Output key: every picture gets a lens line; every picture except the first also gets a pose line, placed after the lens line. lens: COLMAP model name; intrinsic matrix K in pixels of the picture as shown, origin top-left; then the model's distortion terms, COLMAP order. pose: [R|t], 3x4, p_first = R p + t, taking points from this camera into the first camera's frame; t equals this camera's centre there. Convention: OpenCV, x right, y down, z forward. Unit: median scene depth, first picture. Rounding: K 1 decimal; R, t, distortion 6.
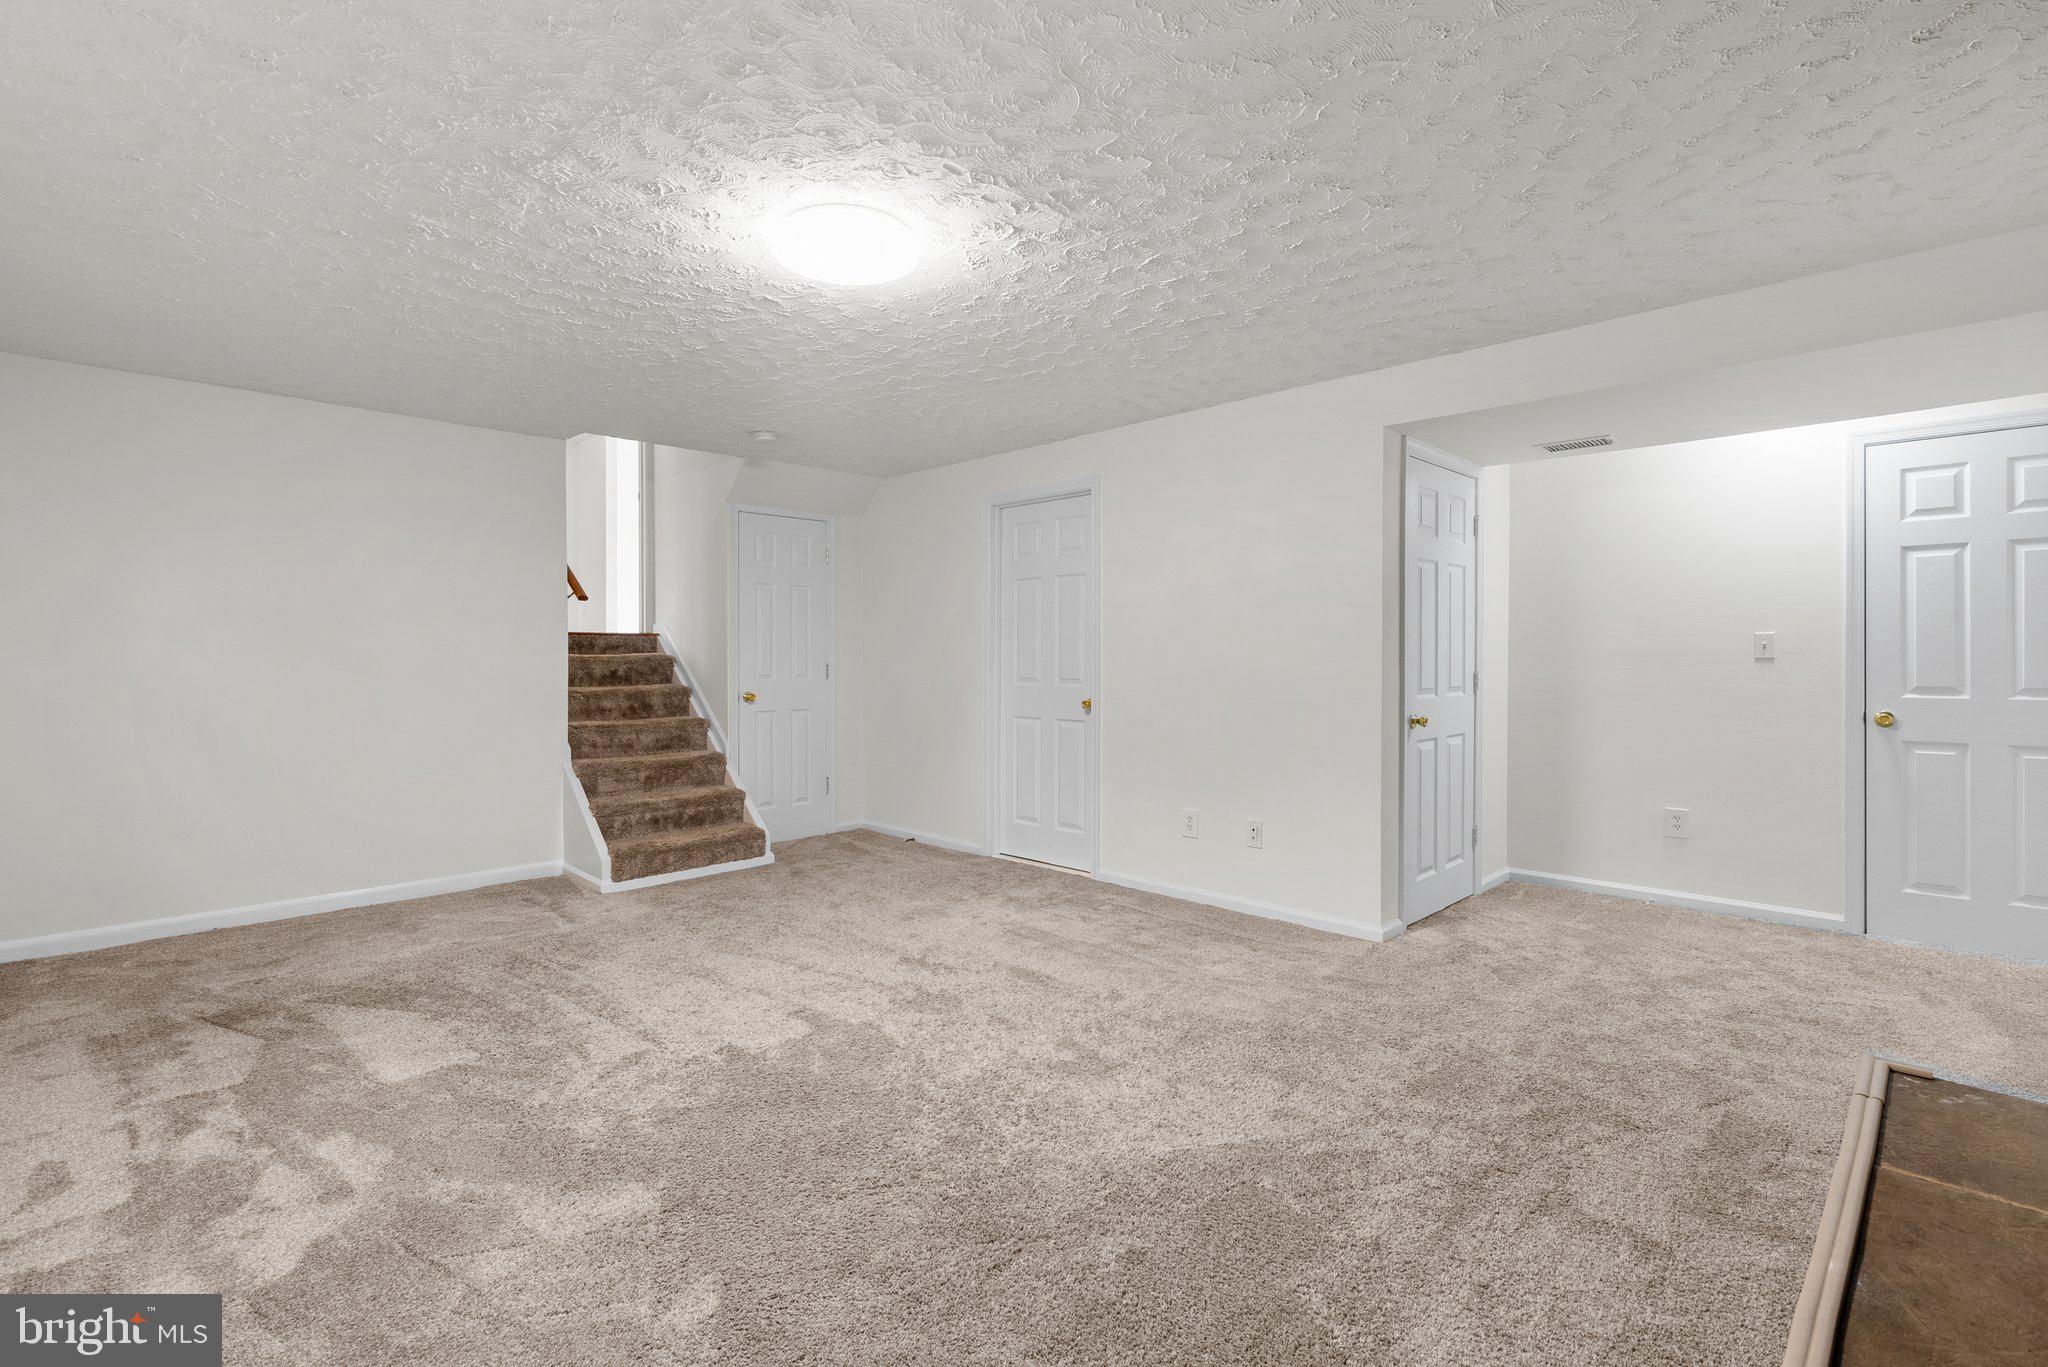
lens RADIAL K [[947.2, 0, 1015.3], [0, 947.2, 672.3], [0, 0, 1]] dist [0.004379, 0.000658]
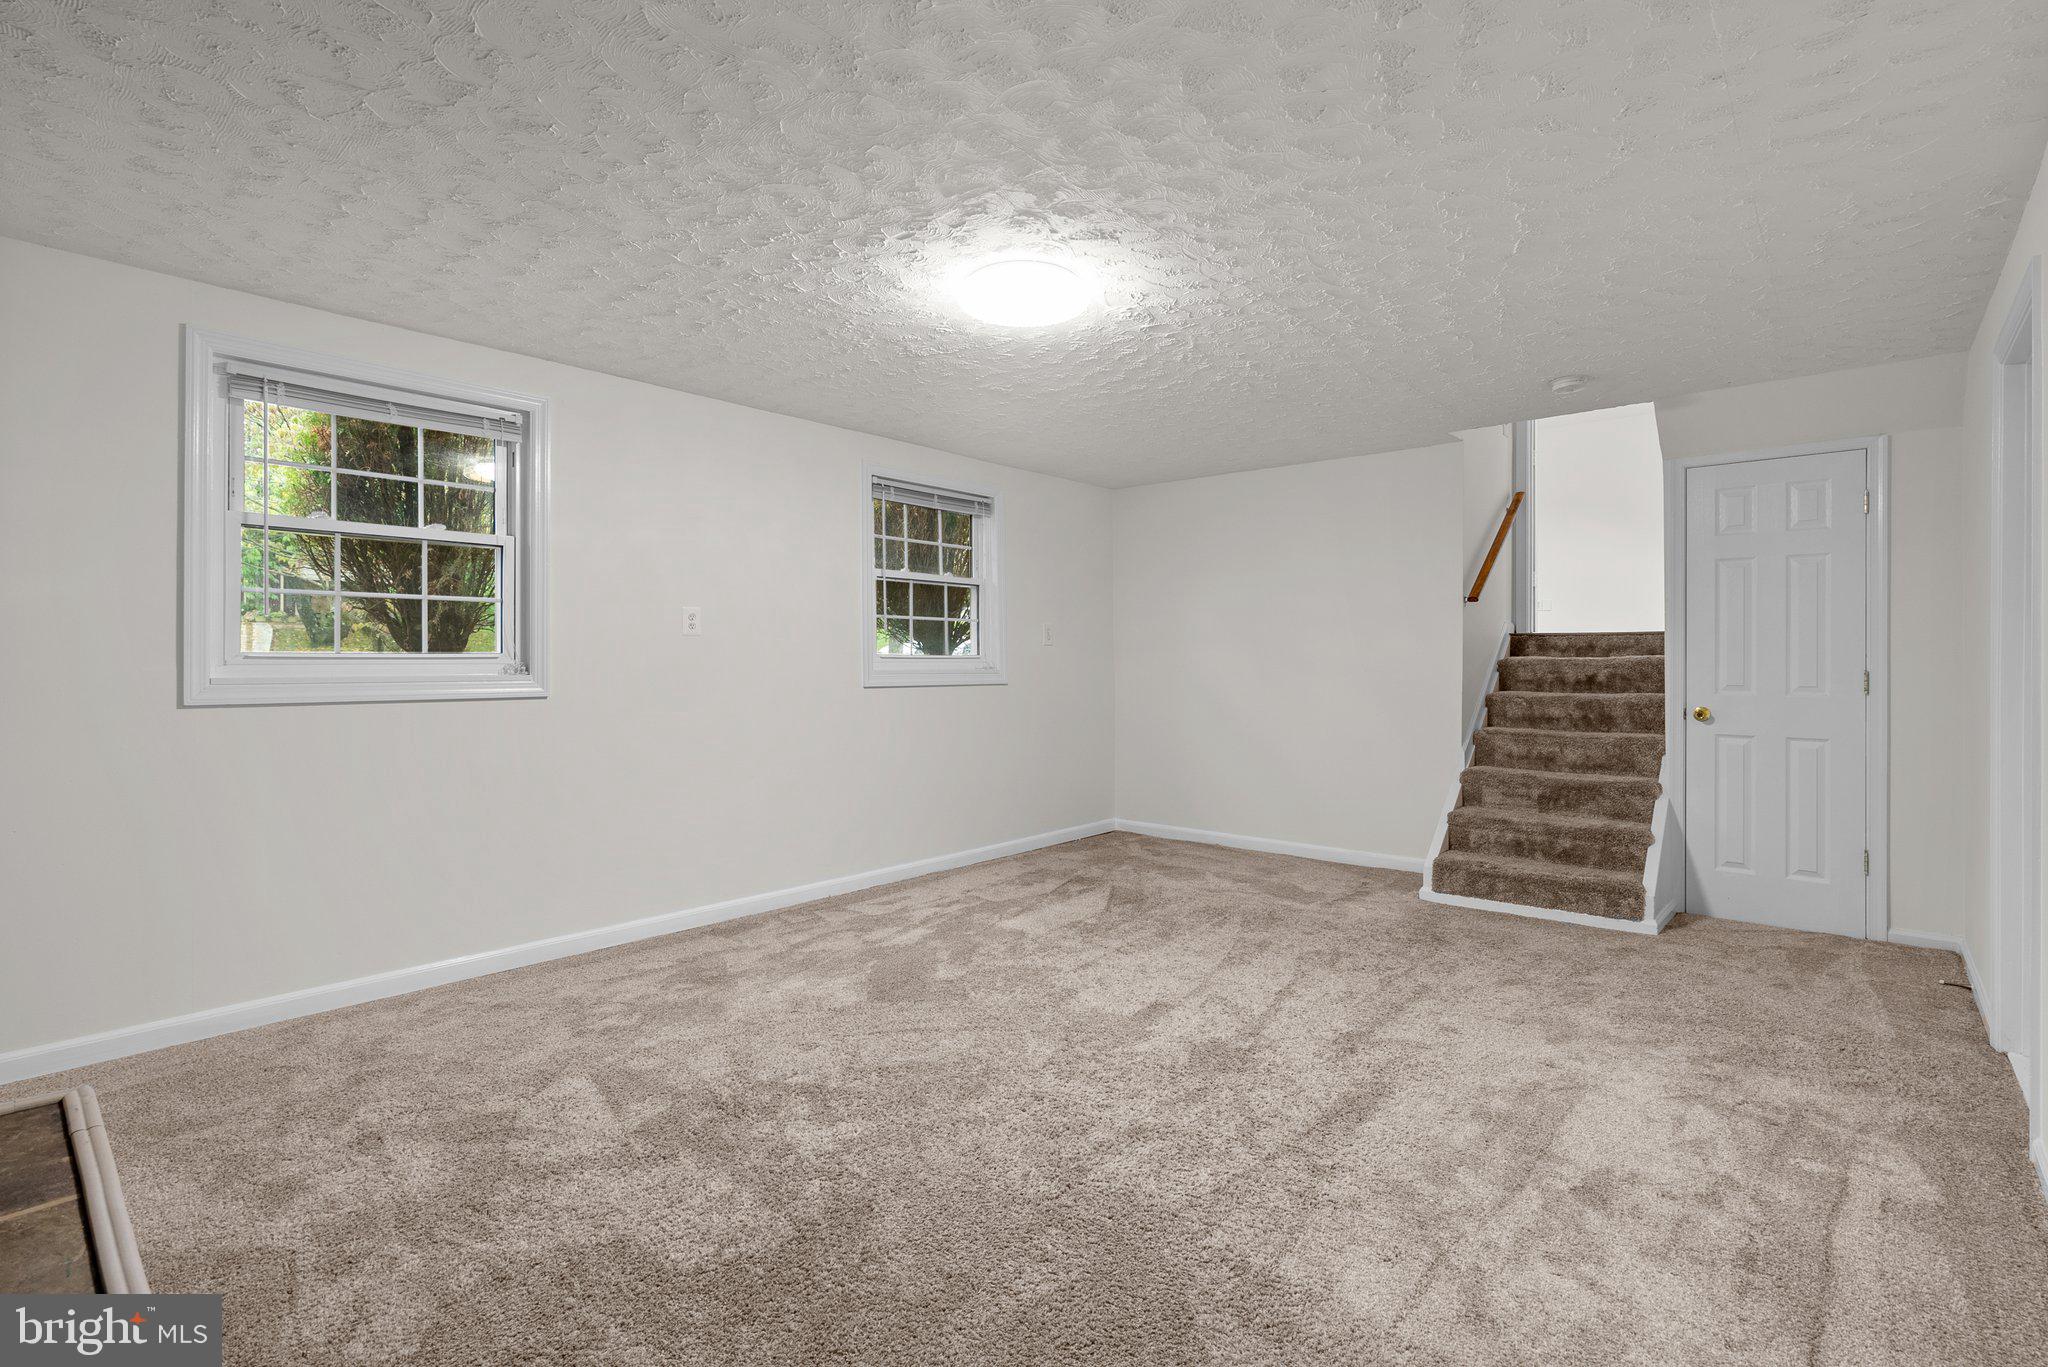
lens RADIAL K [[947.2, 0, 1015.6], [0, 947.2, 668.2], [0, 0, 1]] dist [0.004379, 0.000658]
pose [[0.066187, 0.009383, -0.997763, 0.470519], [-0.015679, 0.999842, 0.008362, -0.008434], [0.997684, 0.015091, 0.066324, 0.458066]]
